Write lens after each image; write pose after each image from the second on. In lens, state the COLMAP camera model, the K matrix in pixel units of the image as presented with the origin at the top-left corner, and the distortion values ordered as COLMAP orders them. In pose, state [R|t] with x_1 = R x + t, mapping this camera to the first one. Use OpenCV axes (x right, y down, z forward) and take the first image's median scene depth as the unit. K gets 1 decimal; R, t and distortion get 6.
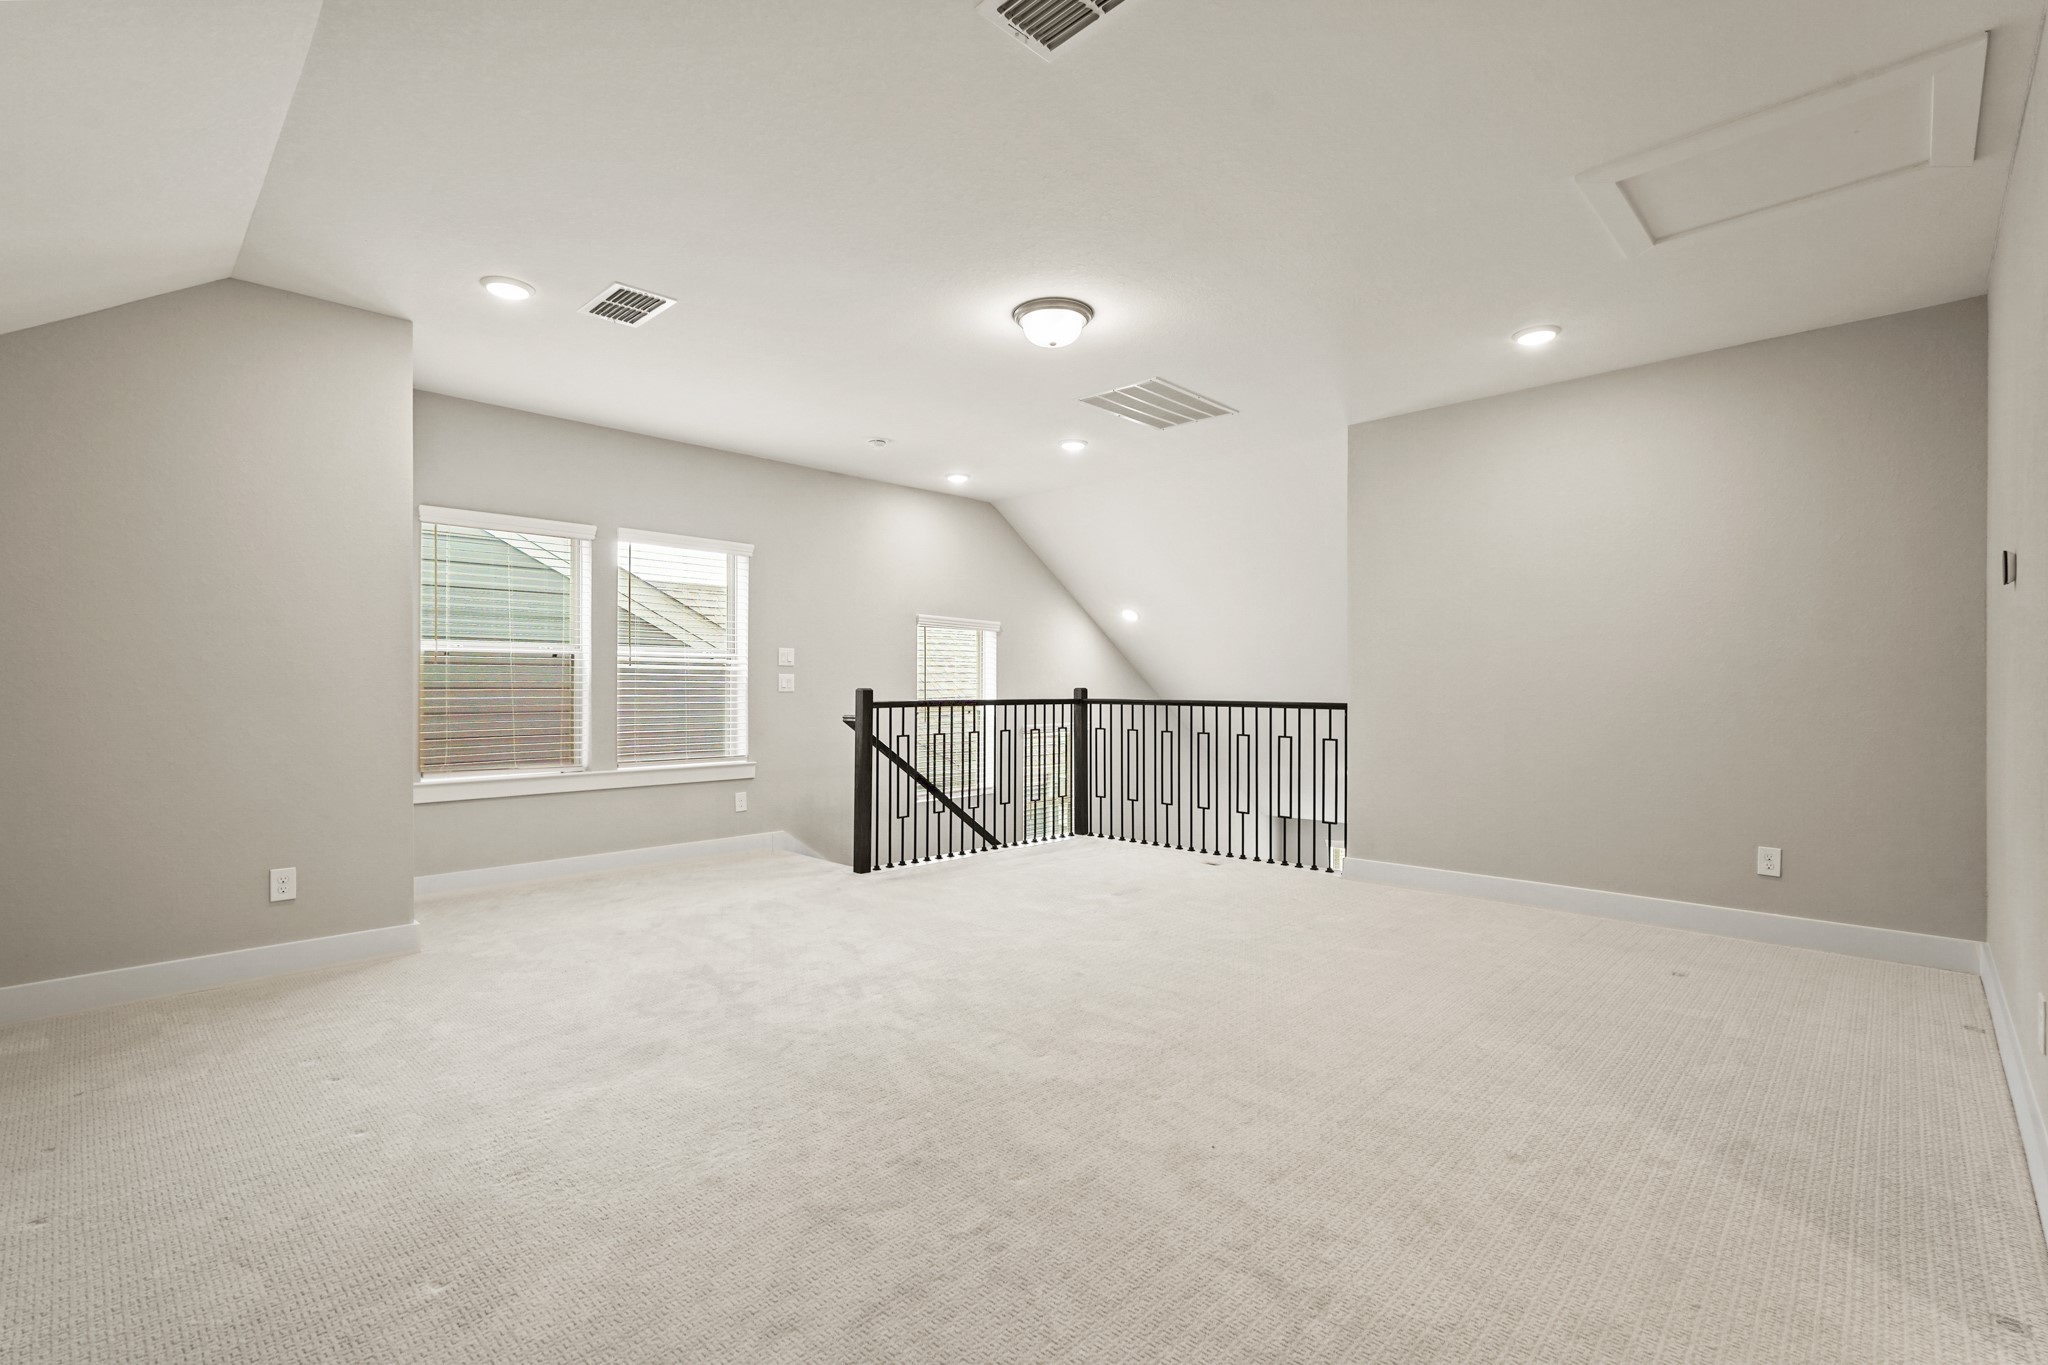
lens RADIAL K [[903.2, 0, 1015.6], [0, 903.2, 691.0], [0, 0, 1]] dist [-0.012311, 0.008099]
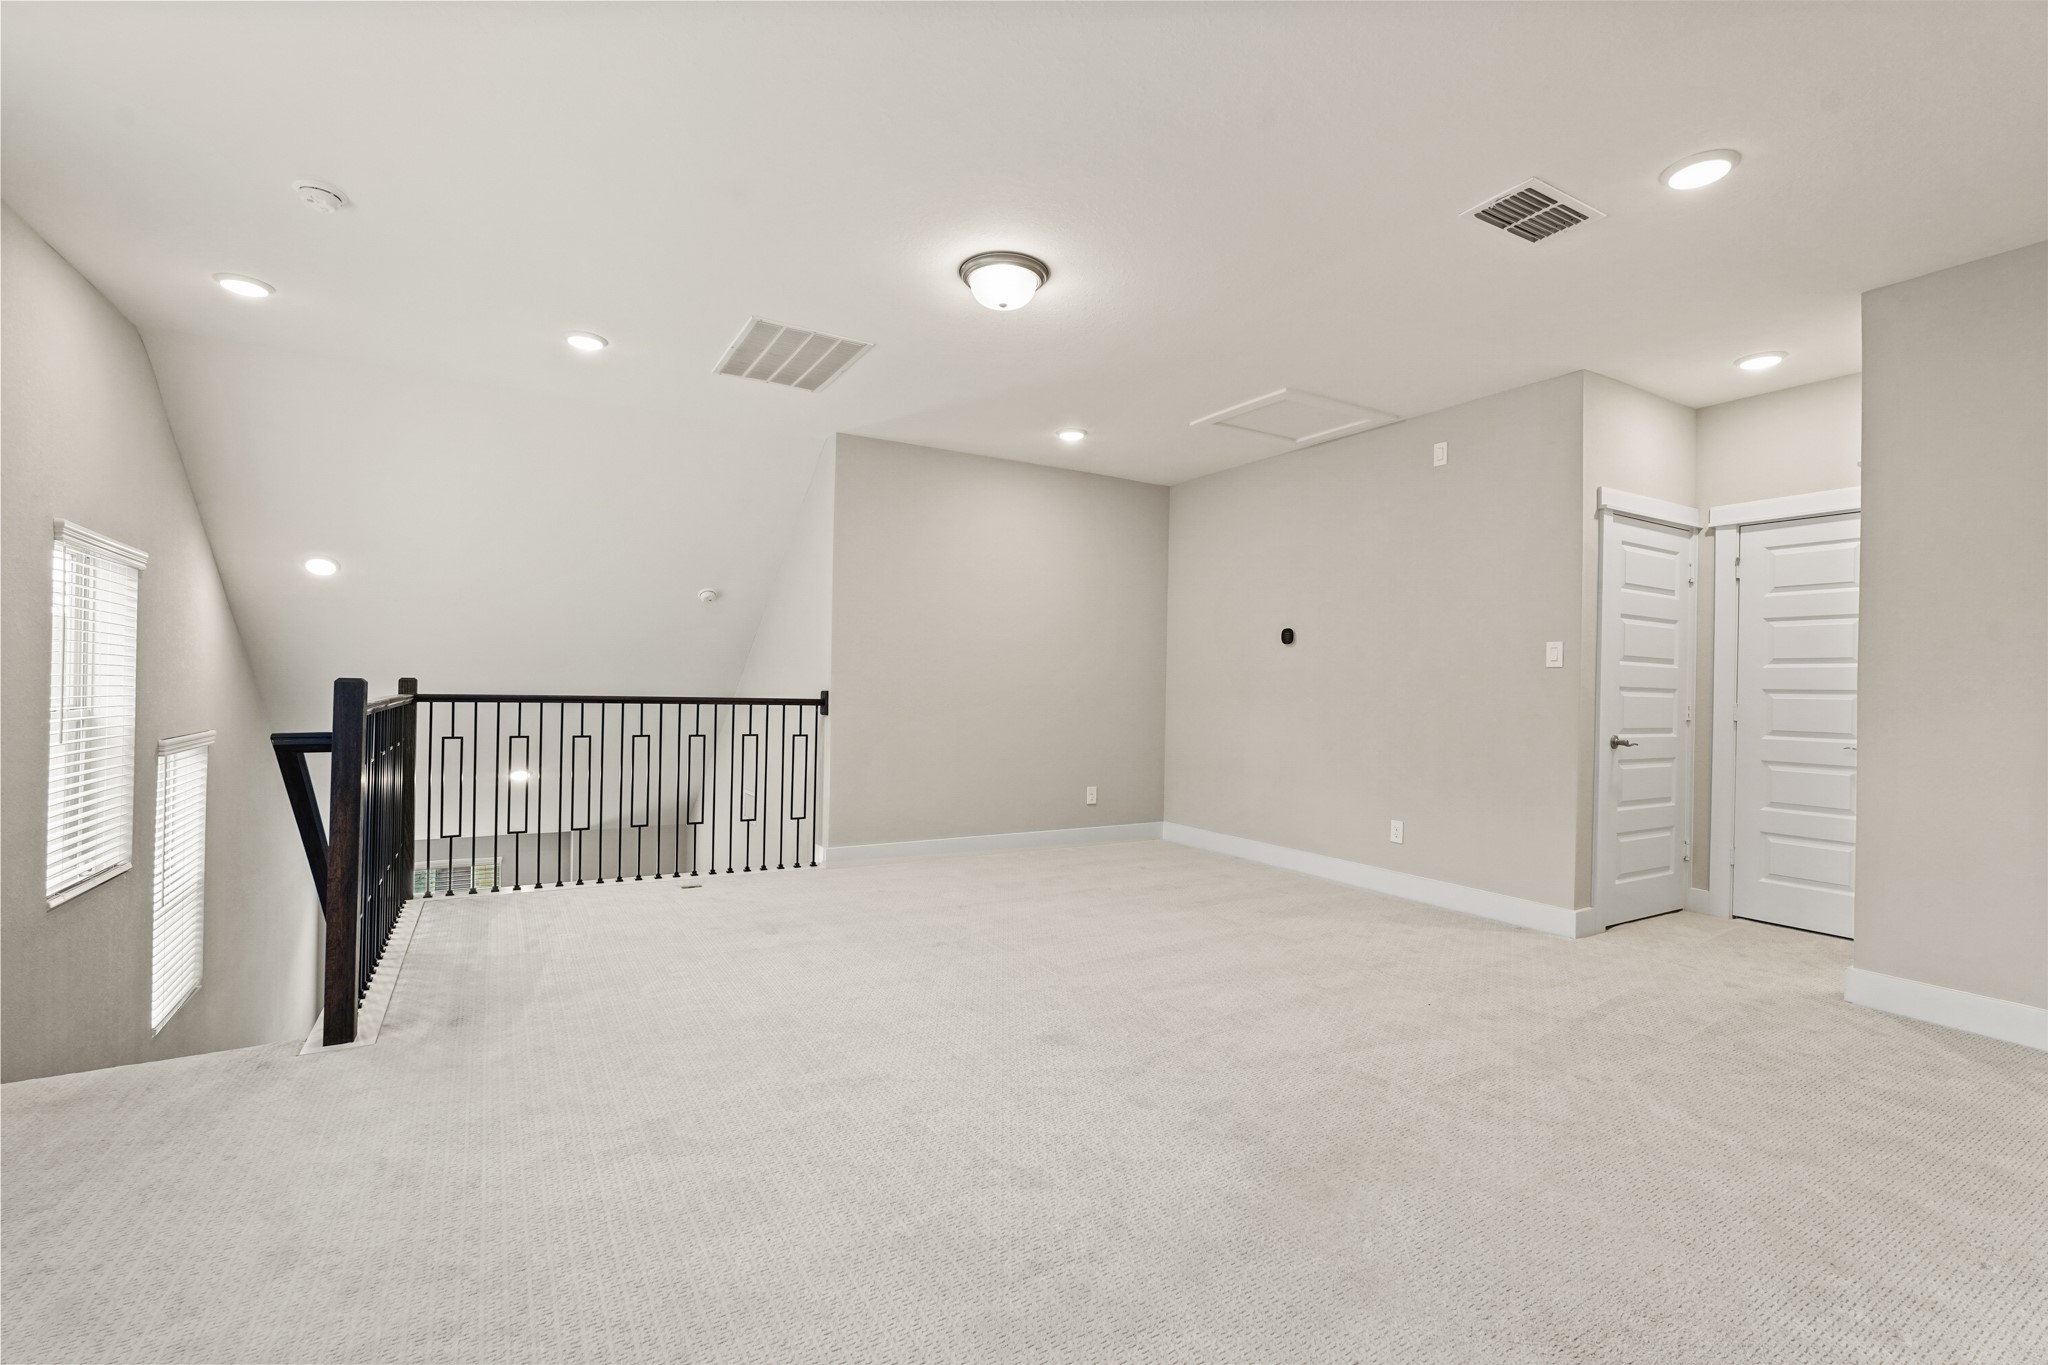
lens RADIAL K [[903.2, 0, 1016.9], [0, 903.2, 680.6], [0, 0, 1]] dist [-0.012311, 0.008099]
pose [[0.269347, 0.008671, 0.963004, -0.580914], [-0.012062, 0.999911, -0.005630, -0.004530], [-0.962968, -0.010099, 0.269428, 0.522909]]
